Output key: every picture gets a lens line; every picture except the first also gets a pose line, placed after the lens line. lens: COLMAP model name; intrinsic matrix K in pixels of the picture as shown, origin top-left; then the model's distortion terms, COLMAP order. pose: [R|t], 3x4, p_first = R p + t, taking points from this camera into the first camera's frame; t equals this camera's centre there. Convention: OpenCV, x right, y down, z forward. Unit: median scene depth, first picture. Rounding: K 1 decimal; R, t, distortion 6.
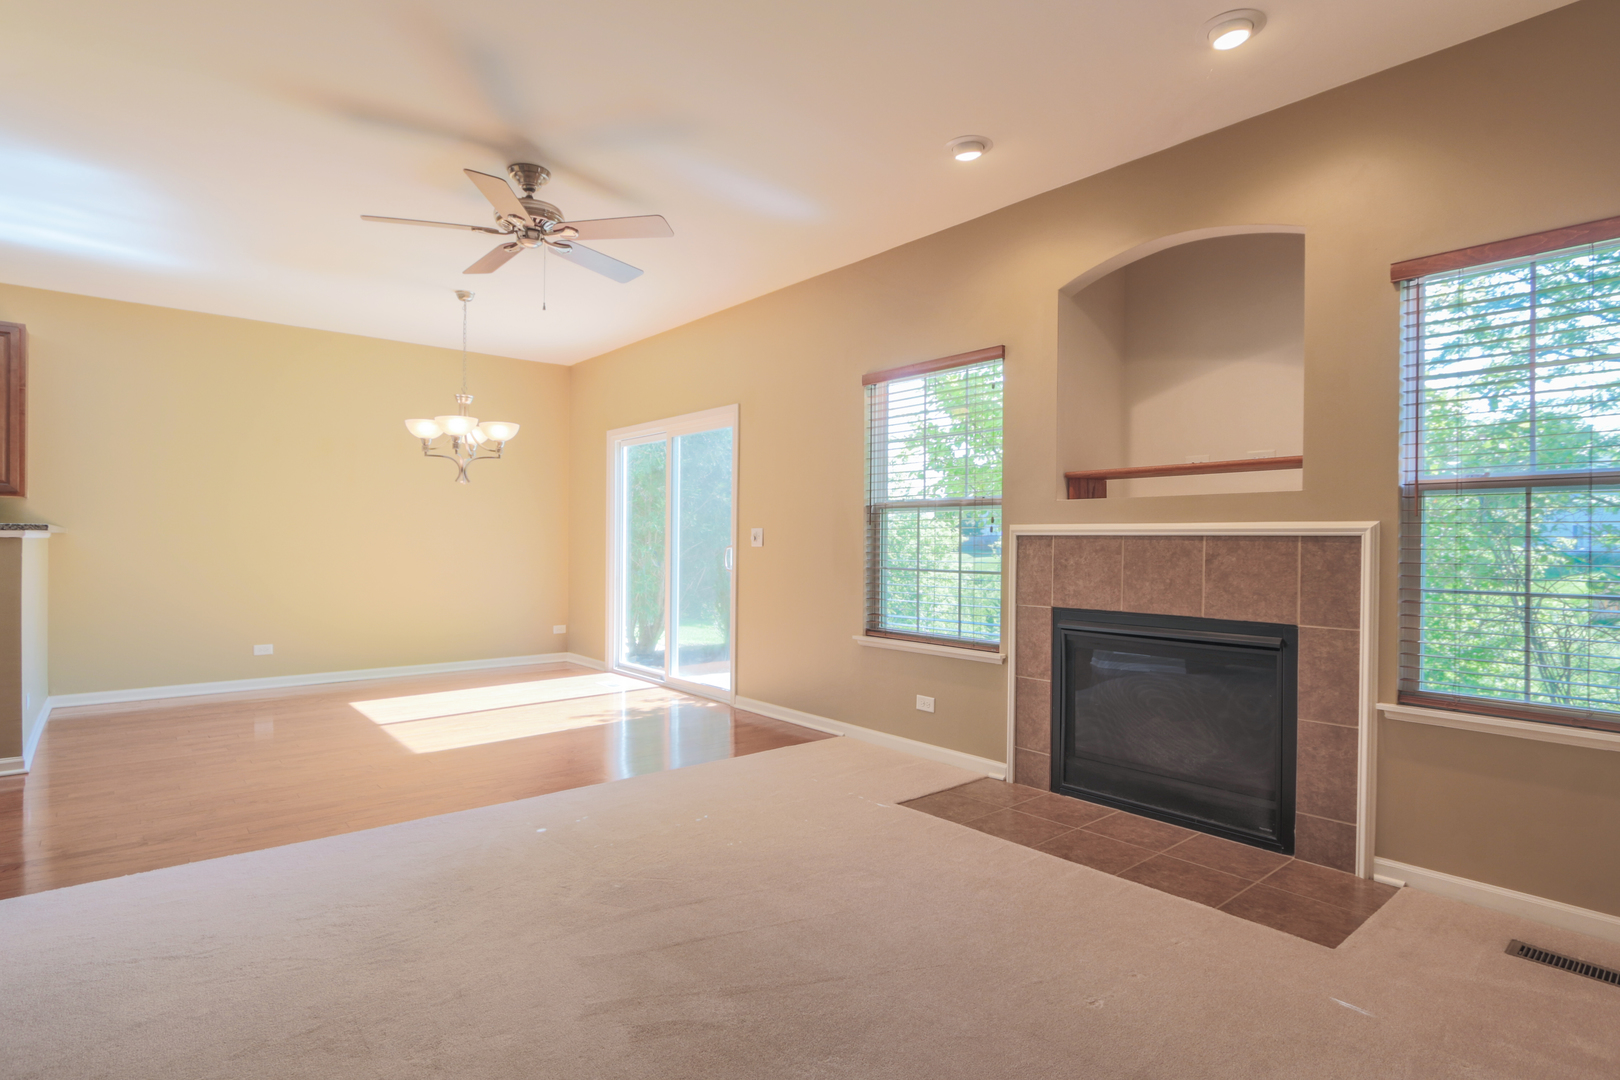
lens RADIAL K [[841.3, 0, 810.0], [0, 841.3, 540.0], [0, 0, 1]] dist [-0.012632, 0.001190]
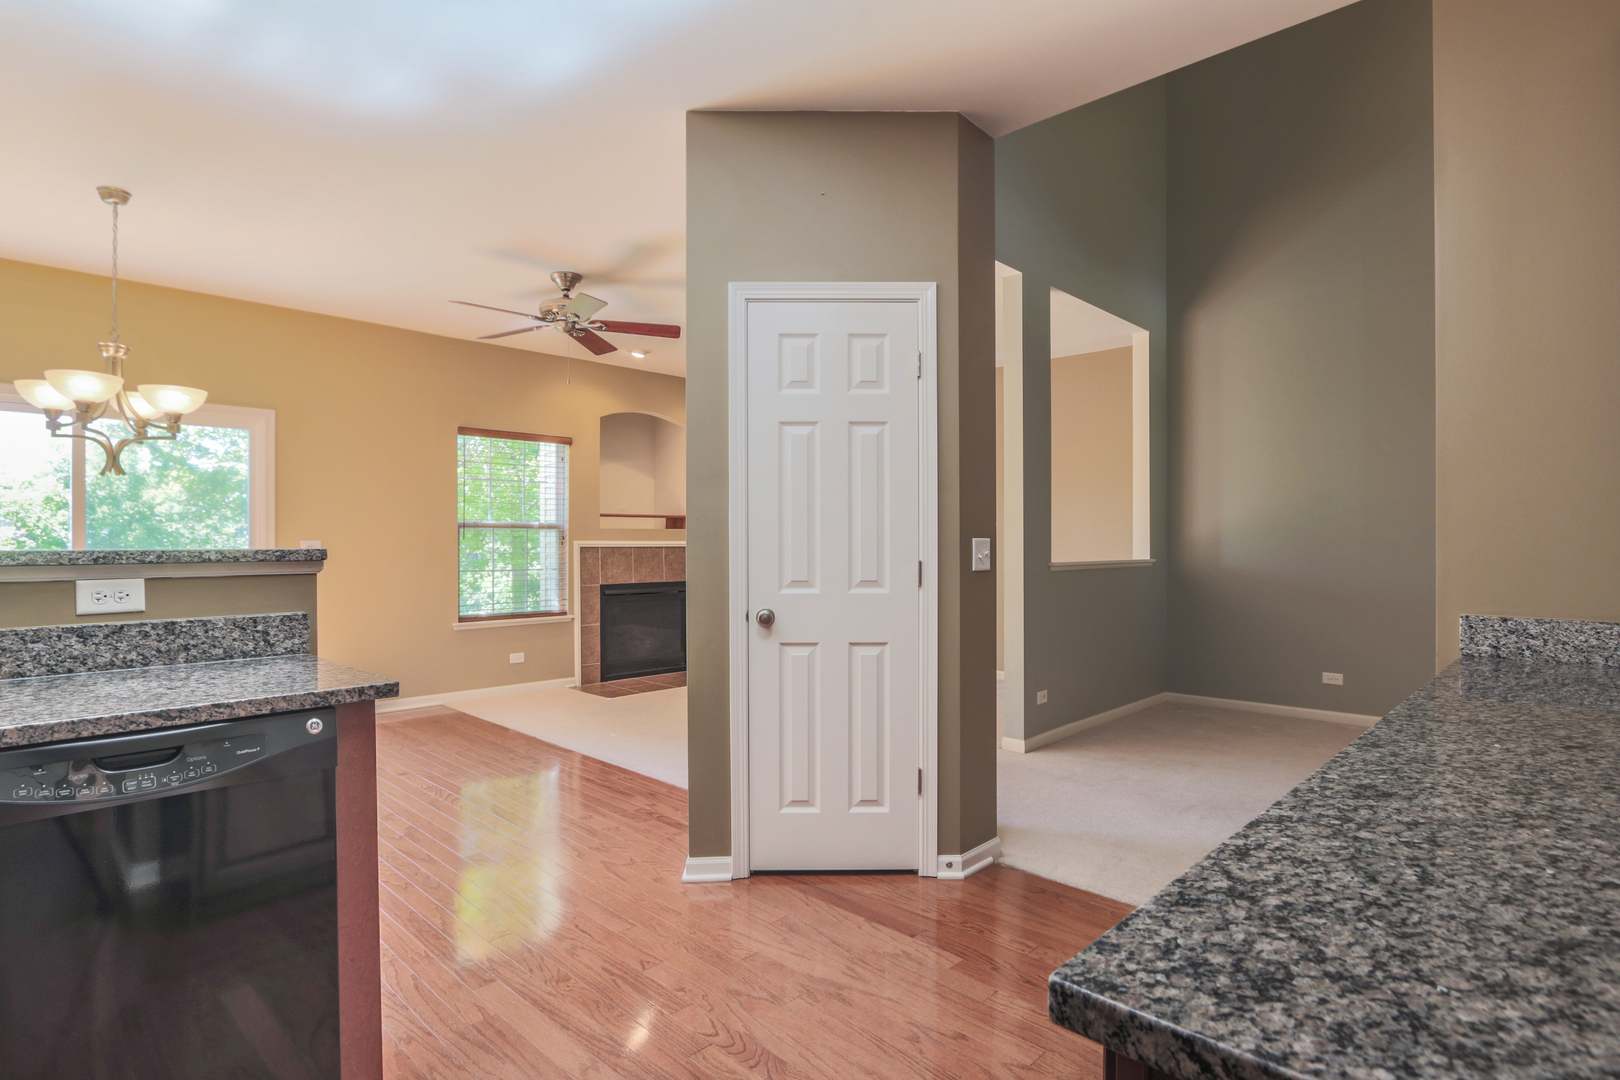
lens RADIAL K [[841.3, 0, 810.0], [0, 841.3, 540.0], [0, 0, 1]] dist [-0.012632, 0.001190]
pose [[-0.117951, -0.004911, 0.993007, -1.596311], [-0.004070, 0.999982, 0.004462, -0.030136], [-0.993011, -0.003515, -0.117969, 0.737536]]
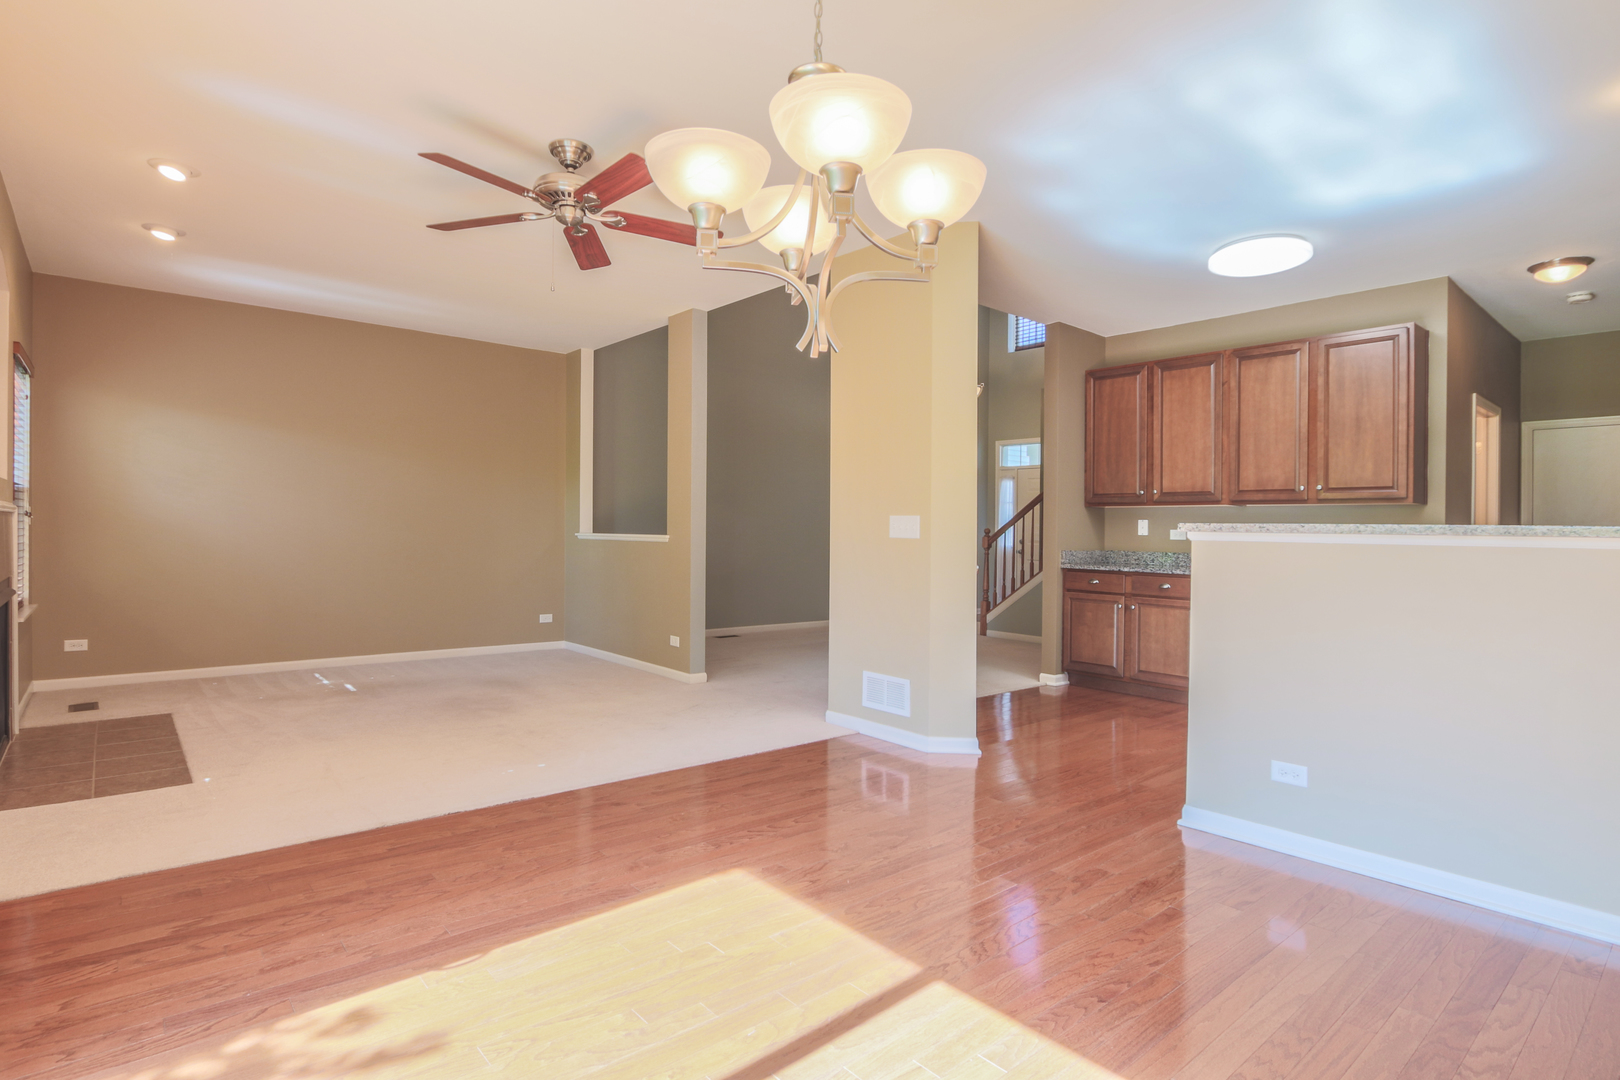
lens RADIAL K [[790.4, 0, 807.5], [0, 790.4, 511.9], [0, 0, 1]] dist [-0.016234, 0.000166]
pose [[-0.999743, -0.022149, -0.004894, -0.567370], [-0.022052, 0.999576, -0.019017, -0.008937], [0.005313, -0.018904, -0.999807, 1.812784]]
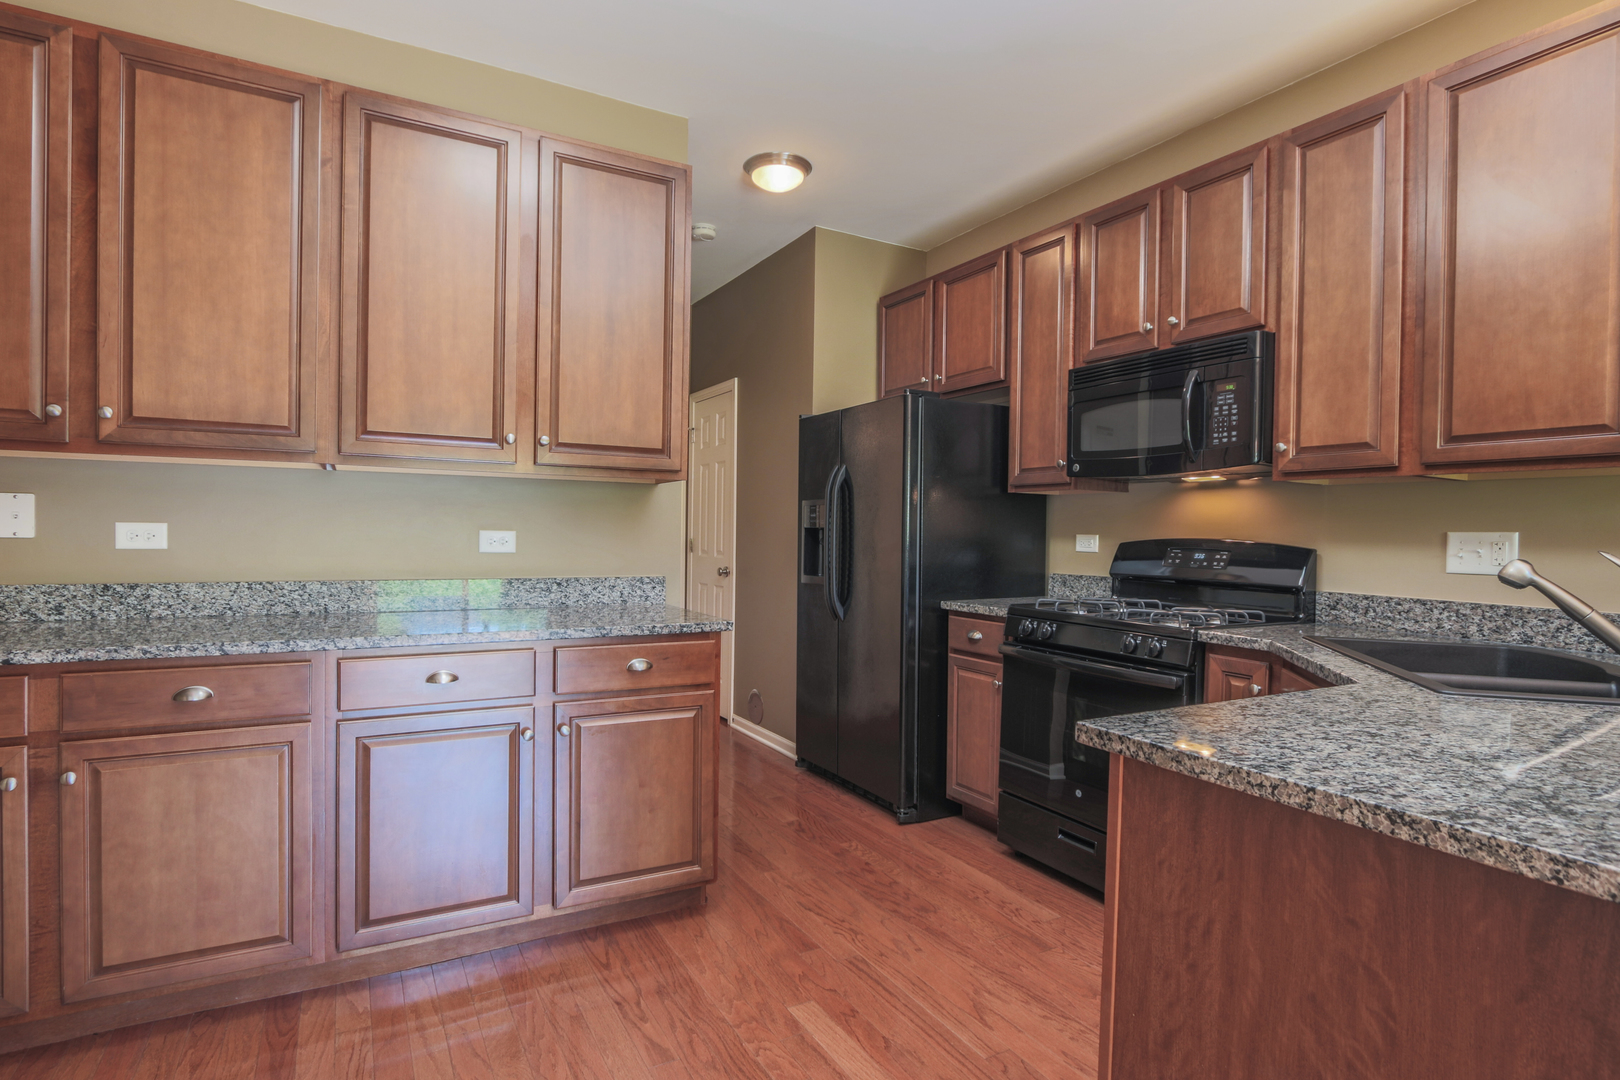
lens RADIAL K [[824.6, 0, 783.4], [0, 824.6, 540.4], [0, 0, 1]] dist [-0.013819, 0.001411]
pose [[-0.193482, 0.005536, -0.981088, -0.802982], [-0.020688, 0.999739, 0.009721, -0.021852], [0.980886, 0.022178, -0.193317, 0.838057]]
